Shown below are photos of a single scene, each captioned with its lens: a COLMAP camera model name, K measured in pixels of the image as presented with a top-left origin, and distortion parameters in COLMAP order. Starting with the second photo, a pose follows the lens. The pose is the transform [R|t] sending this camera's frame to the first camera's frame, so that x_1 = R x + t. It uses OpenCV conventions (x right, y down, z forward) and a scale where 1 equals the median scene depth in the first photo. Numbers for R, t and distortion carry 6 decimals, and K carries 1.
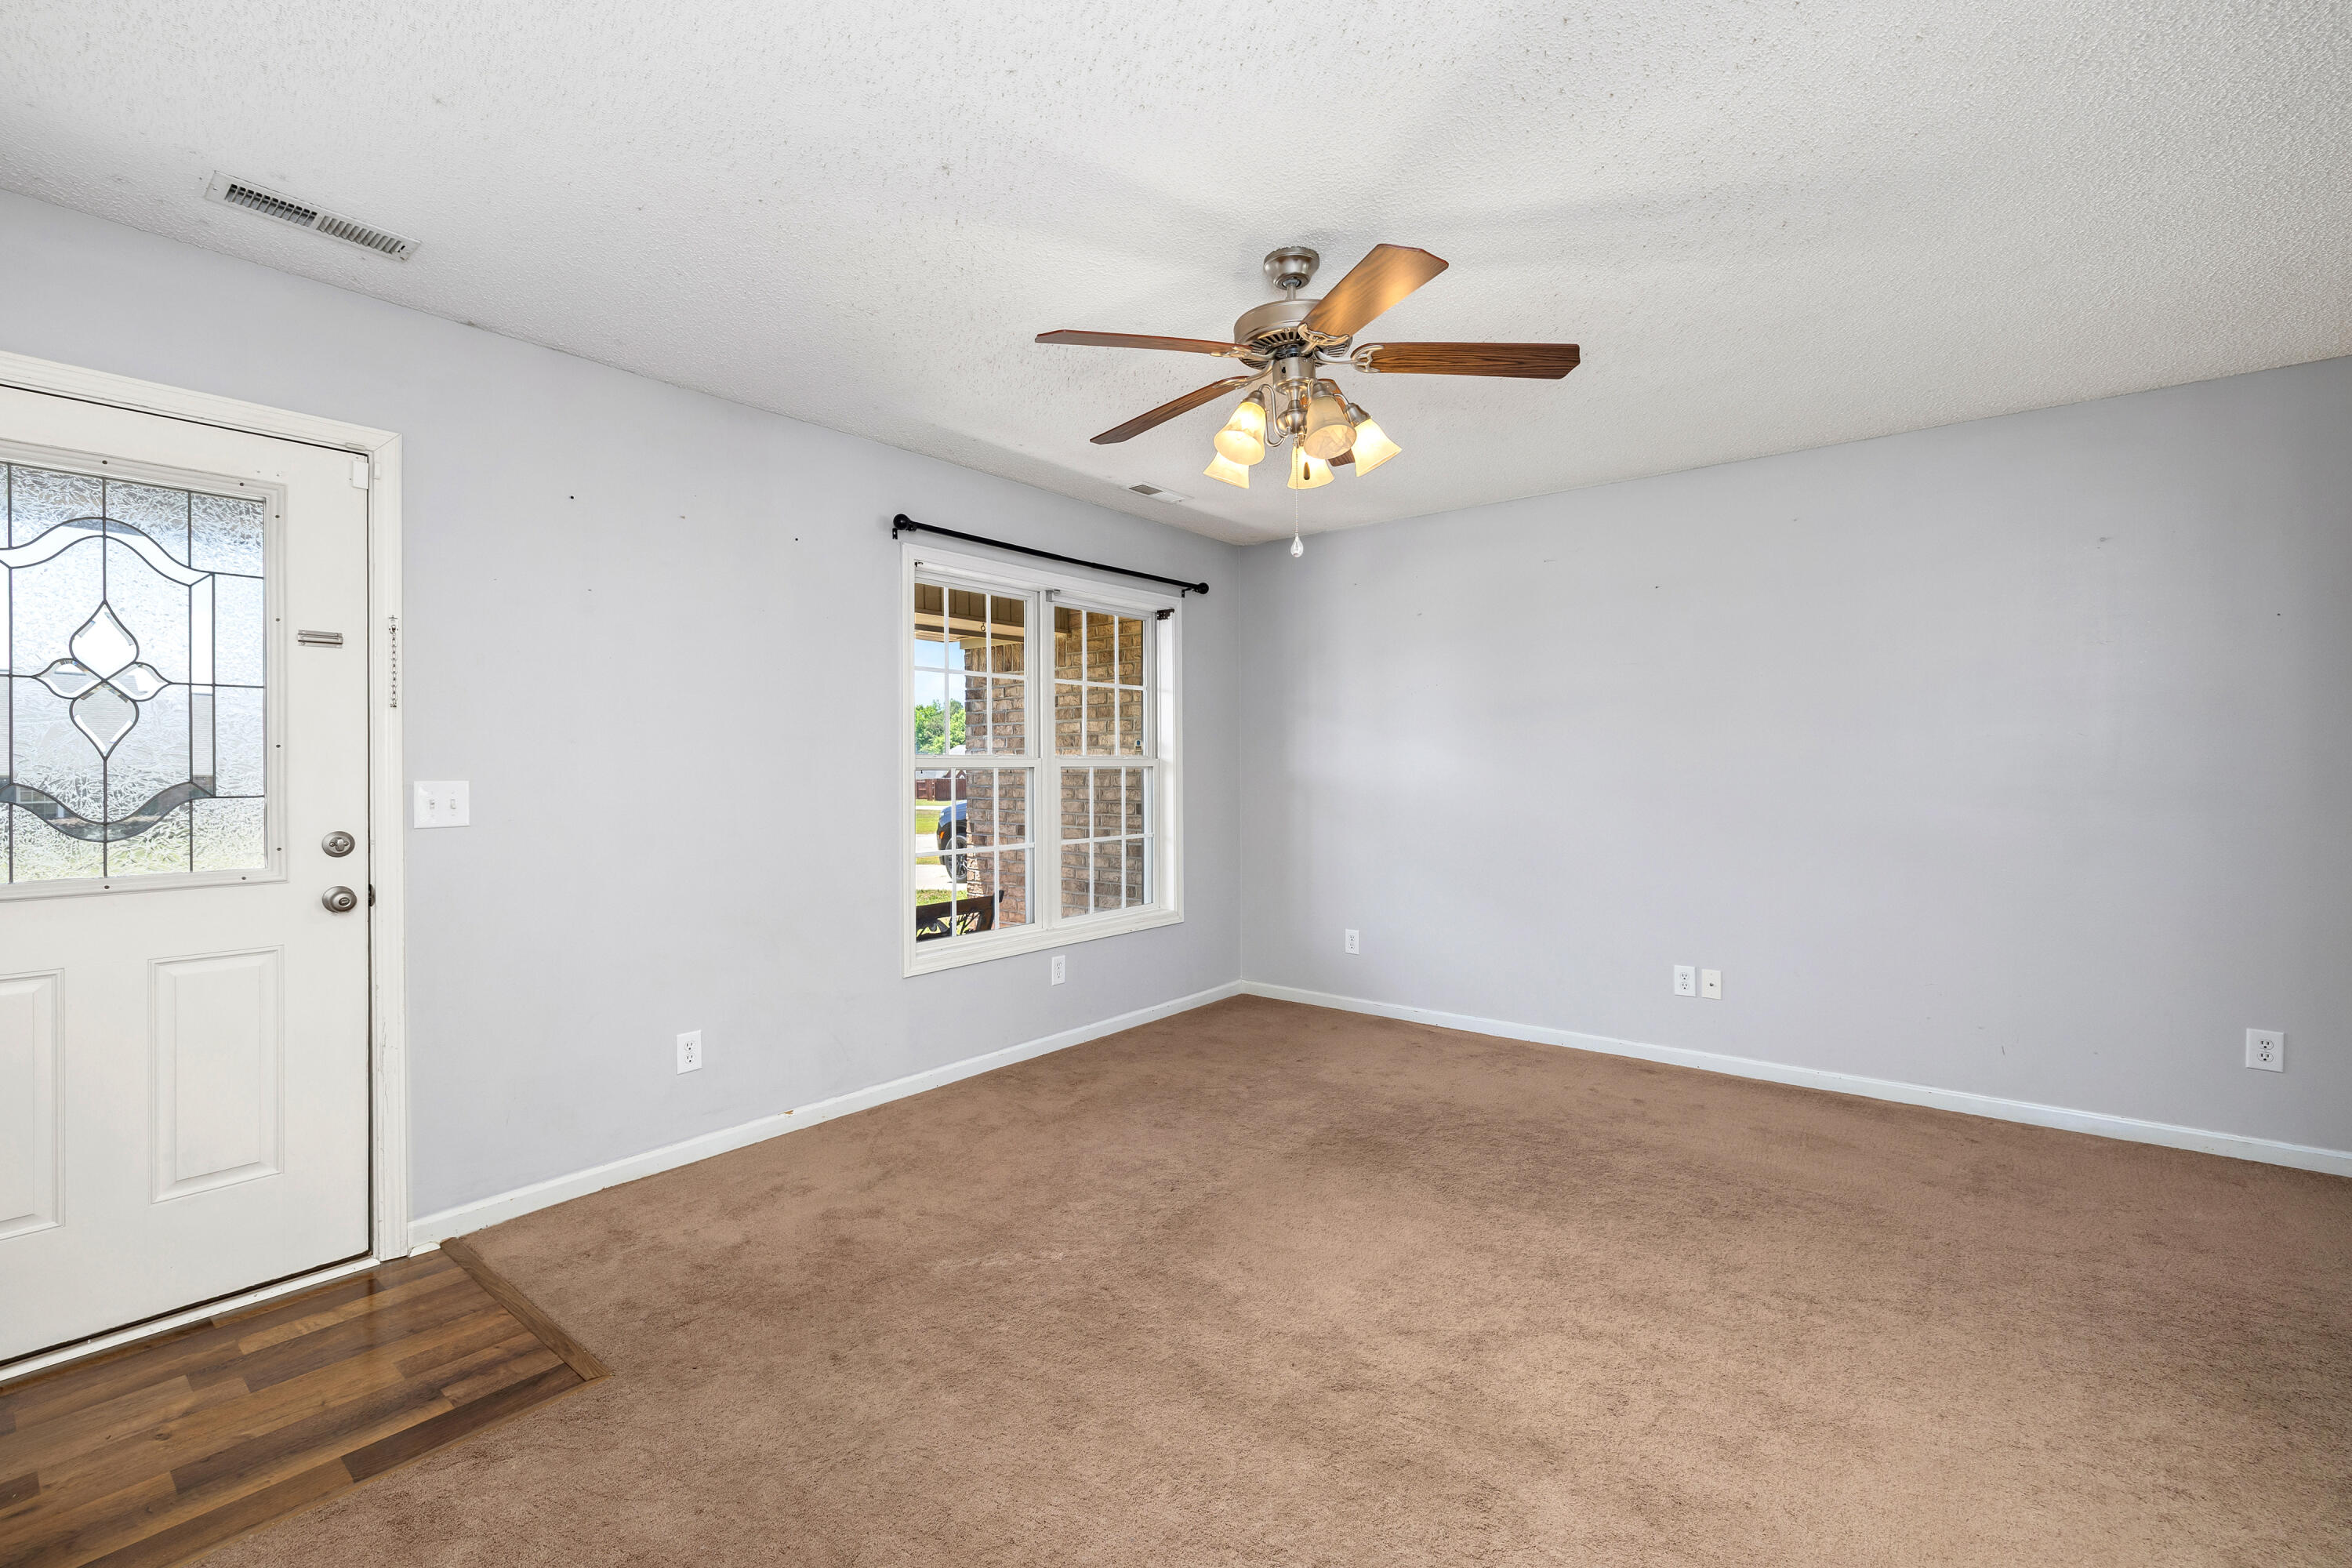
lens RADIAL K [[1030.9, 0, 1144.2], [0, 1030.9, 764.3], [0, 0, 1]] dist [-0.000320, -0.000033]
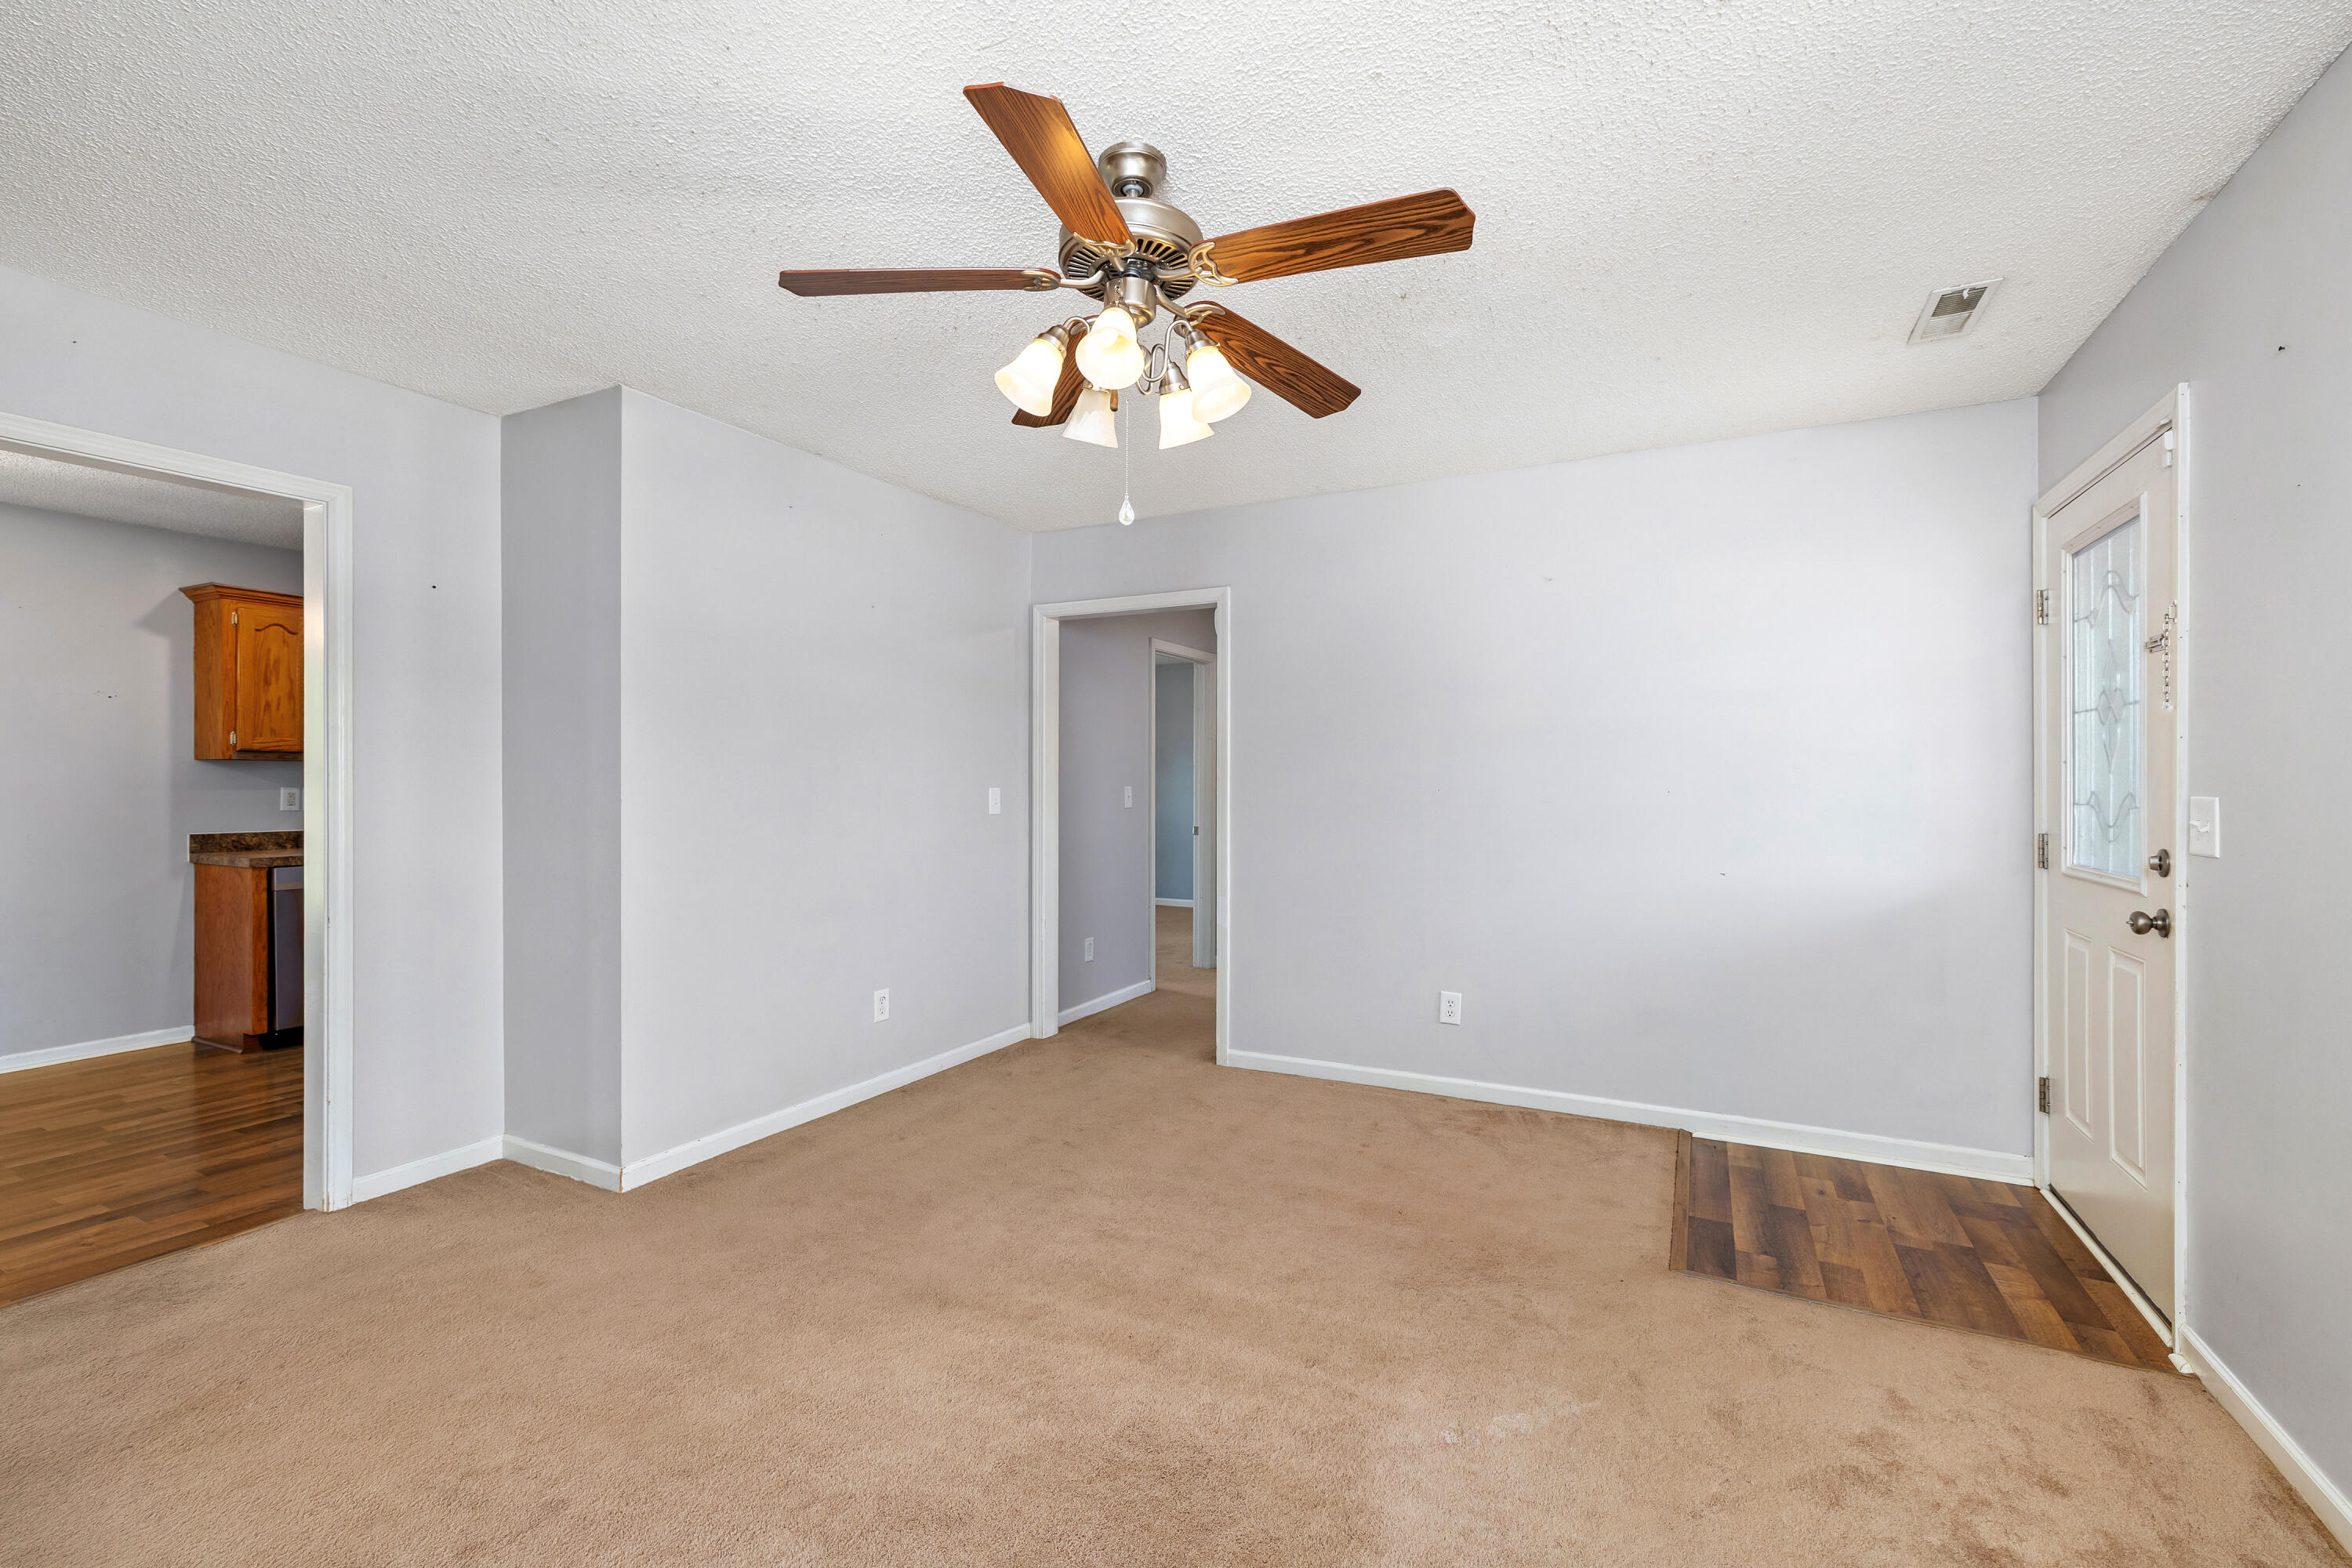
lens RADIAL K [[991.1, 0, 1176.0], [0, 991.1, 784.0], [0, 0, 1]] dist [0.003518, 0.000417]
pose [[-0.974742, 0.006763, -0.223233, 0.276767], [0.007018, 0.999975, -0.000349, 0.001265], [0.223225, -0.001907, -0.974765, 1.698965]]
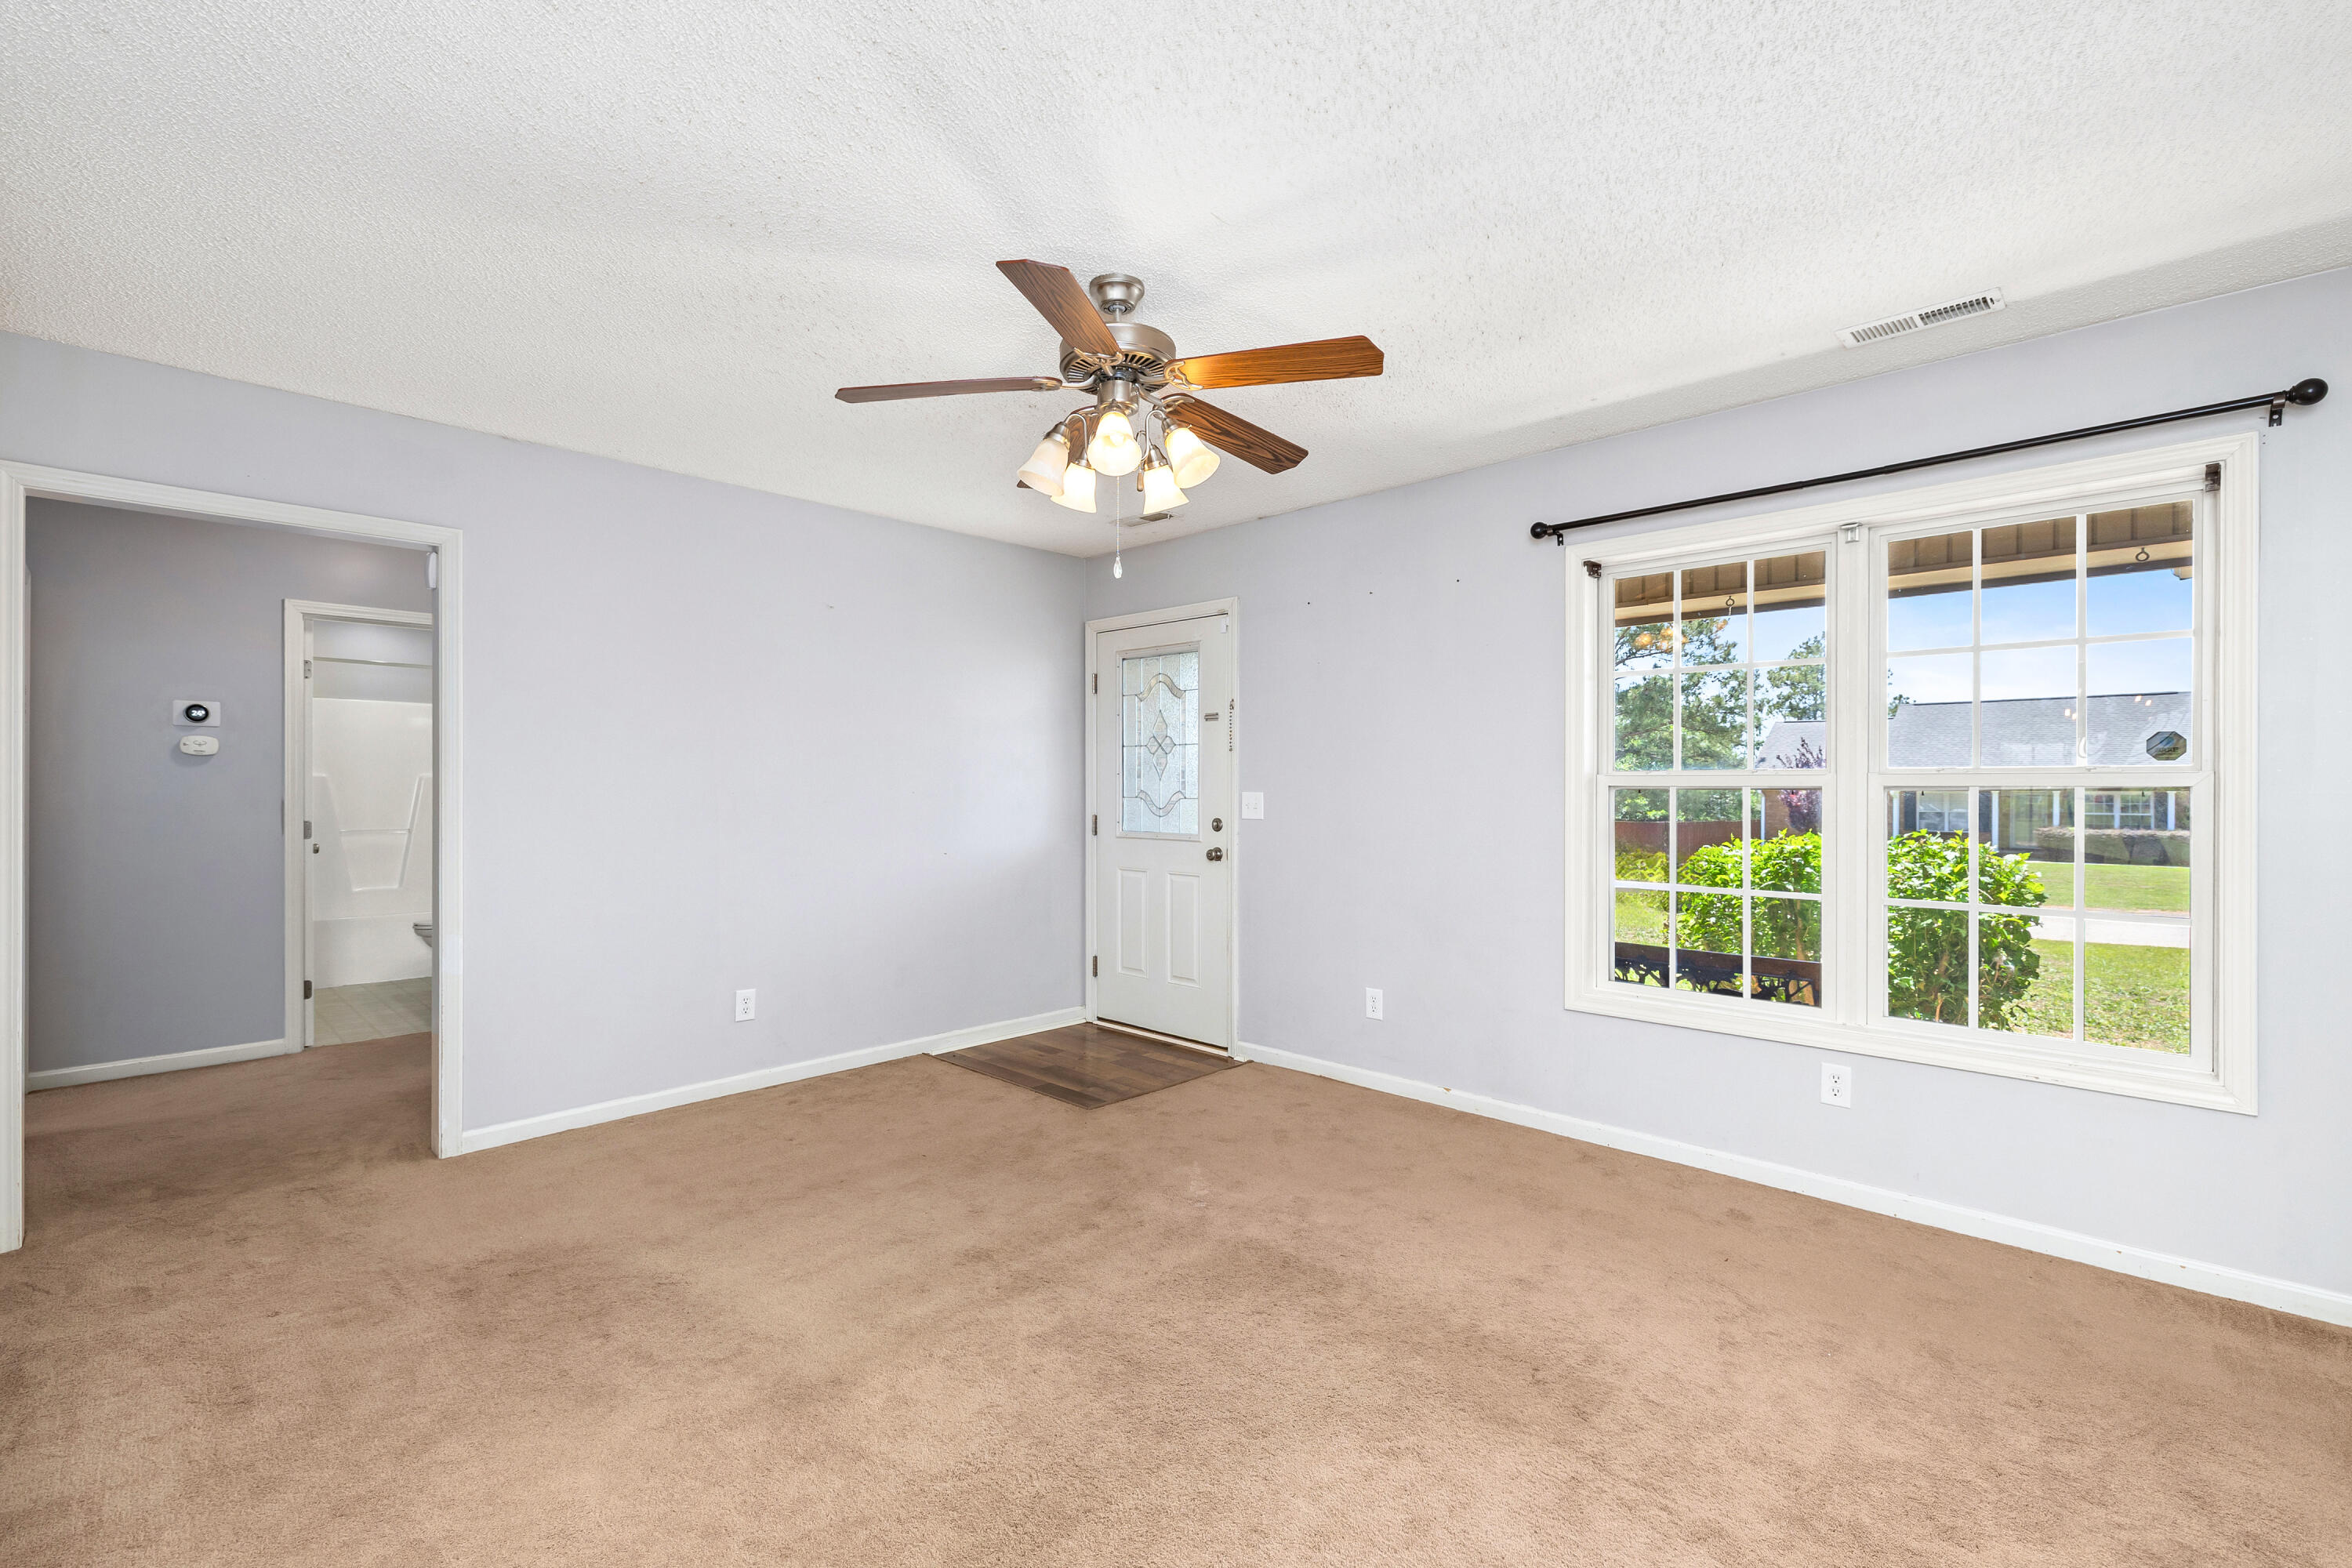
lens RADIAL K [[1006.3, 0, 1176.0], [0, 1006.3, 784.0], [0, 0, 1]] dist [-0.000432, 0.000090]
pose [[-0.079663, 0.006022, -0.996804, 1.077965], [0.003351, 0.999978, 0.005774, -0.007983], [0.996816, -0.002880, -0.079681, 1.092461]]
